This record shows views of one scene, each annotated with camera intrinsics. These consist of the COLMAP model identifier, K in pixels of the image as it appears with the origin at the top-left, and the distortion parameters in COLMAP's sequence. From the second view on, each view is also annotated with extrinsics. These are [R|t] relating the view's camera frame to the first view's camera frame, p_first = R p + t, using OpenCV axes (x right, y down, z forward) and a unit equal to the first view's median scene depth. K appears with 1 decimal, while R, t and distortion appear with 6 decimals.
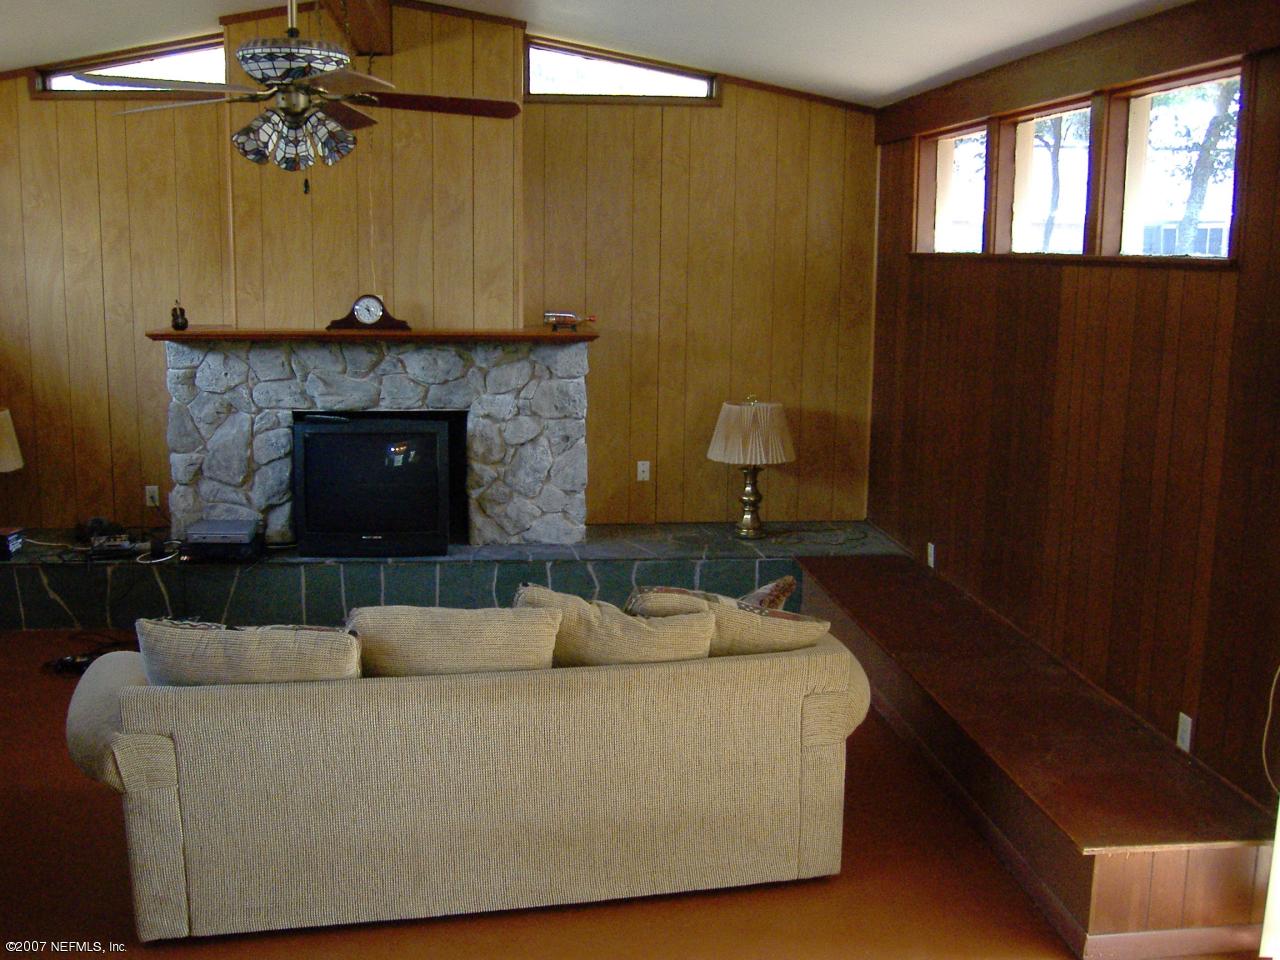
lens RADIAL K [[1329.7, 0, 617.0], [0, 1329.7, 479.5], [0, 0, 1]] dist [-0.116304, 0.104187]
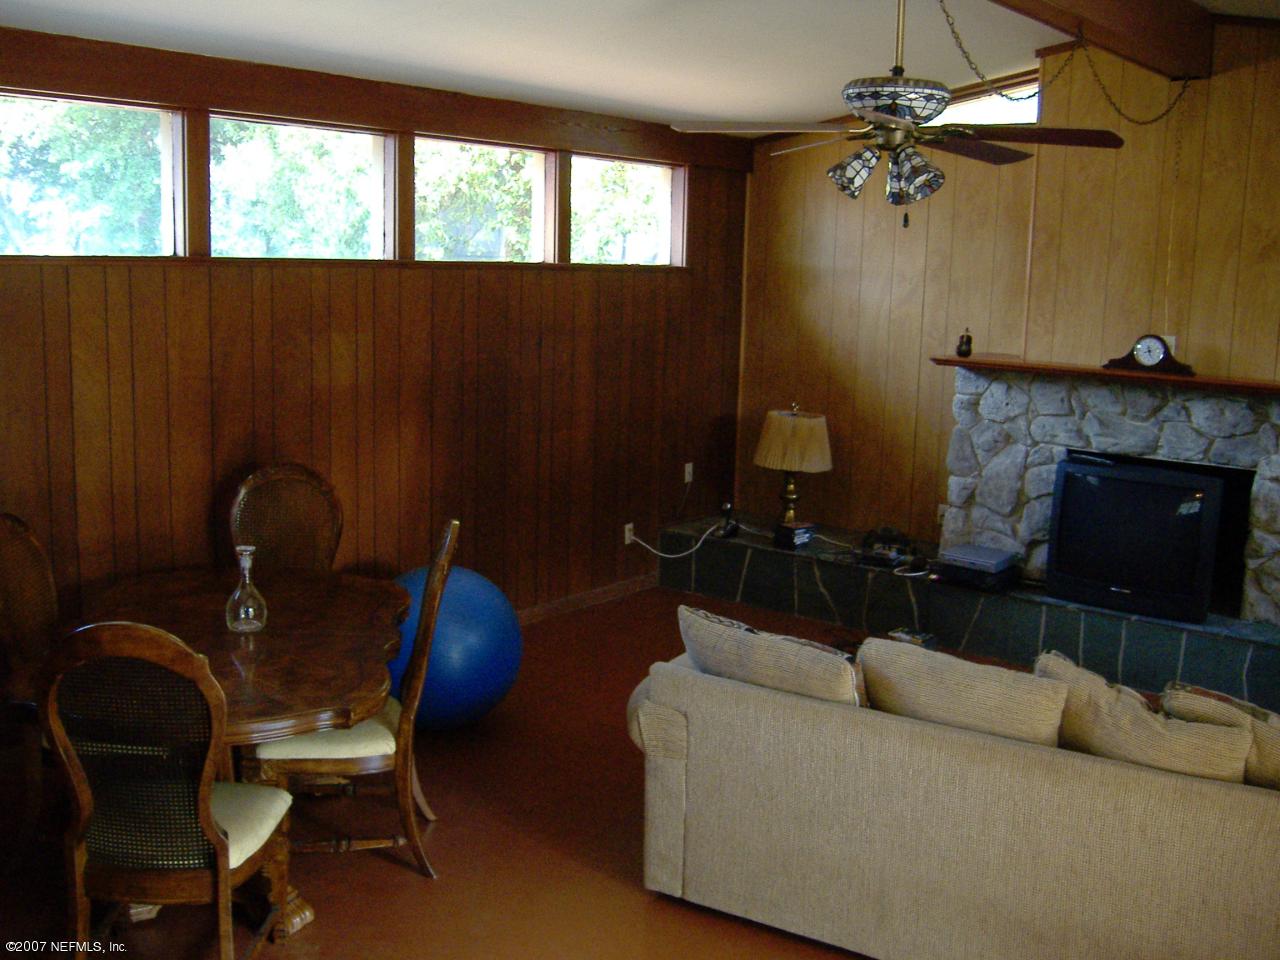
lens RADIAL K [[1329.7, 0, 617.0], [0, 1329.7, 479.5], [0, 0, 1]] dist [-0.116304, 0.104187]
pose [[0.714064, 0.126918, -0.688480, 0.190264], [-0.141258, 0.989323, 0.035870, -0.017064], [0.685681, 0.071640, 0.724368, 0.070785]]
